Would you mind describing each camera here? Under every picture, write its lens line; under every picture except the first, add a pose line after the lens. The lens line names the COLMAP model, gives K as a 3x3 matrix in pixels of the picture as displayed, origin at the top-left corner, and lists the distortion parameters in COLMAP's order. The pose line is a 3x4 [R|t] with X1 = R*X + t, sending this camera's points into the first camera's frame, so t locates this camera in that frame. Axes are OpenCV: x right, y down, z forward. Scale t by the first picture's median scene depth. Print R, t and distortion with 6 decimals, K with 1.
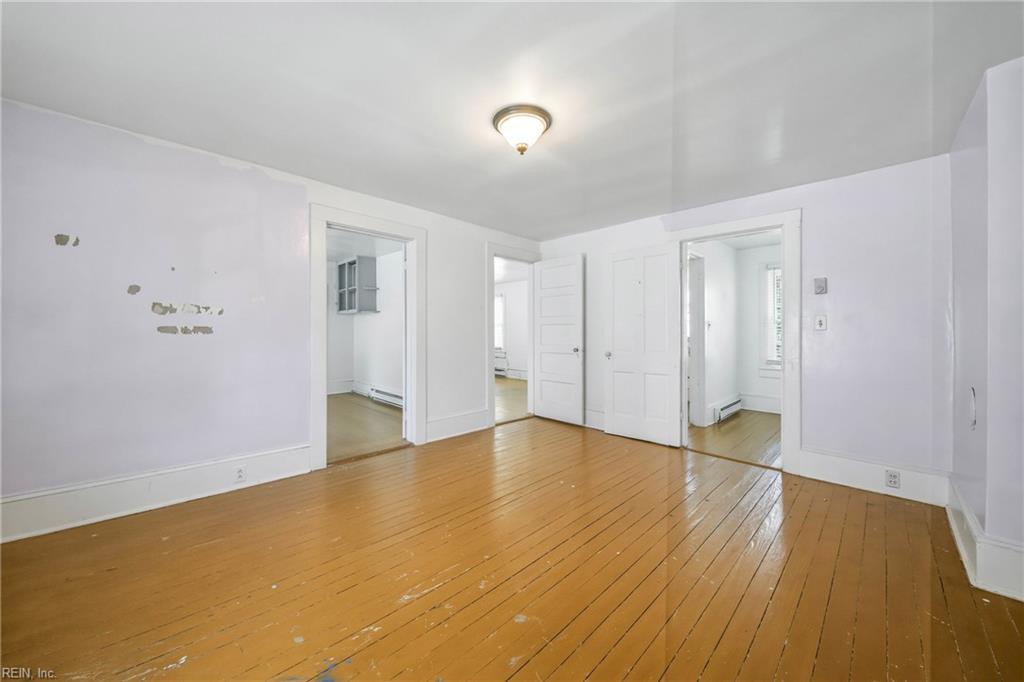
lens RADIAL K [[366.5, 0, 511.0], [0, 366.5, 339.8], [0, 0, 1]] dist [-0.000620, -0.003123]
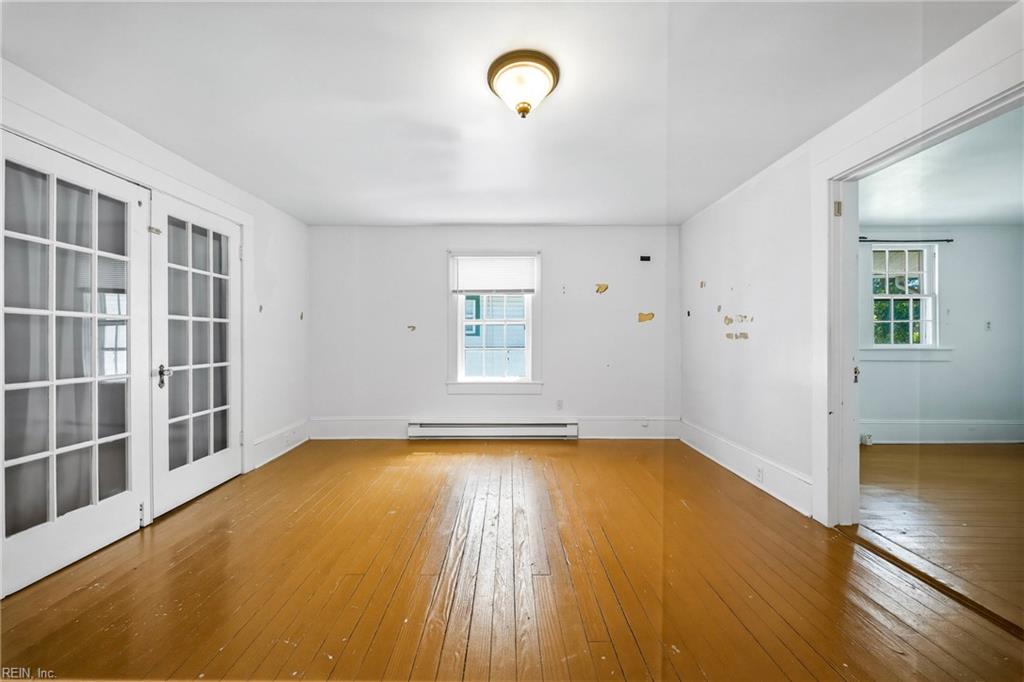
lens RADIAL K [[366.5, 0, 511.0], [0, 366.5, 339.8], [0, 0, 1]] dist [-0.000620, -0.003123]
pose [[-0.698173, -0.001502, -0.715928, 0.539977], [-0.009825, 0.999924, 0.007484, -0.015996], [0.715862, 0.012259, -0.698134, 1.328720]]
